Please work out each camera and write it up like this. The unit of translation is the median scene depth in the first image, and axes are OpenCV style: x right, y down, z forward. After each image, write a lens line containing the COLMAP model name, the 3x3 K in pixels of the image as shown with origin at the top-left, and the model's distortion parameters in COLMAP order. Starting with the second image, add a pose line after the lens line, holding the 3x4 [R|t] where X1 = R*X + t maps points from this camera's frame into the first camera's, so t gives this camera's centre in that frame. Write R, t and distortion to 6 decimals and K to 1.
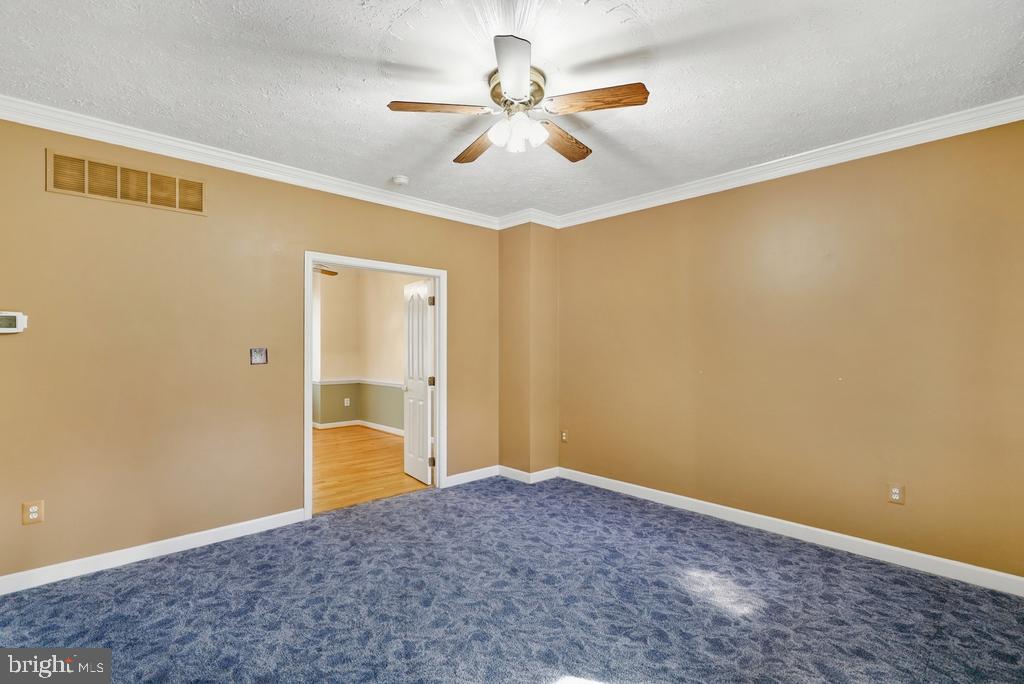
lens RADIAL K [[480.0, 0, 508.6], [0, 480.0, 347.5], [0, 0, 1]] dist [-0.000995, 0.000220]
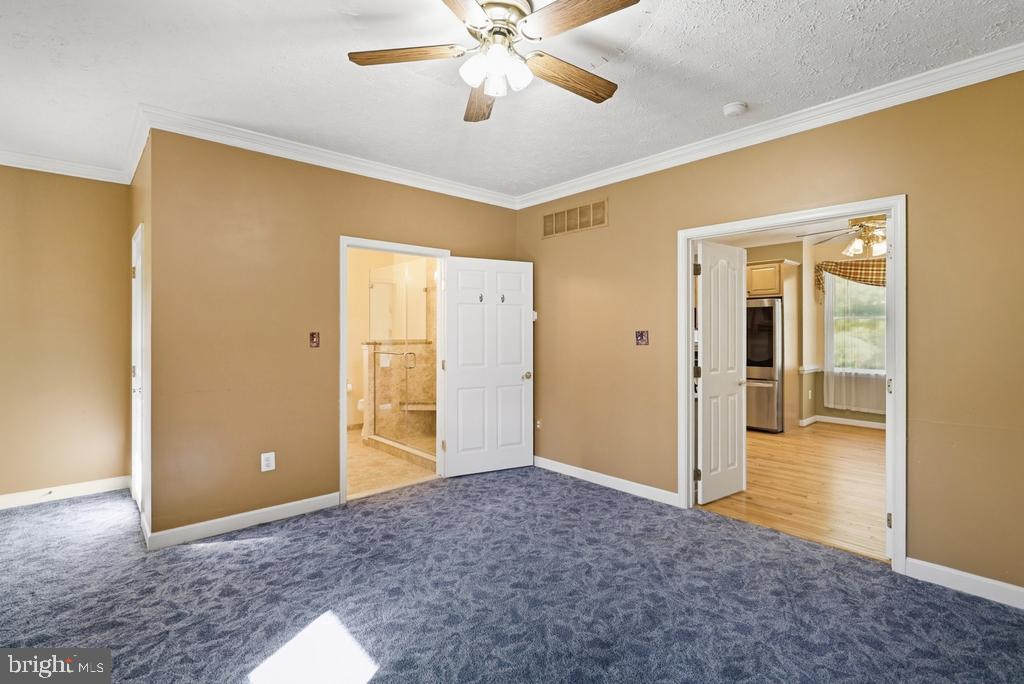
lens RADIAL K [[480.4, 0, 513.8], [0, 480.4, 331.3], [0, 0, 1]] dist [-0.001025, -0.000188]
pose [[-0.016575, 0.000168, -0.999863, 0.662372], [0.000101, 1.000000, 0.000167, 0.003397], [0.999863, -0.000098, -0.016575, 0.809647]]
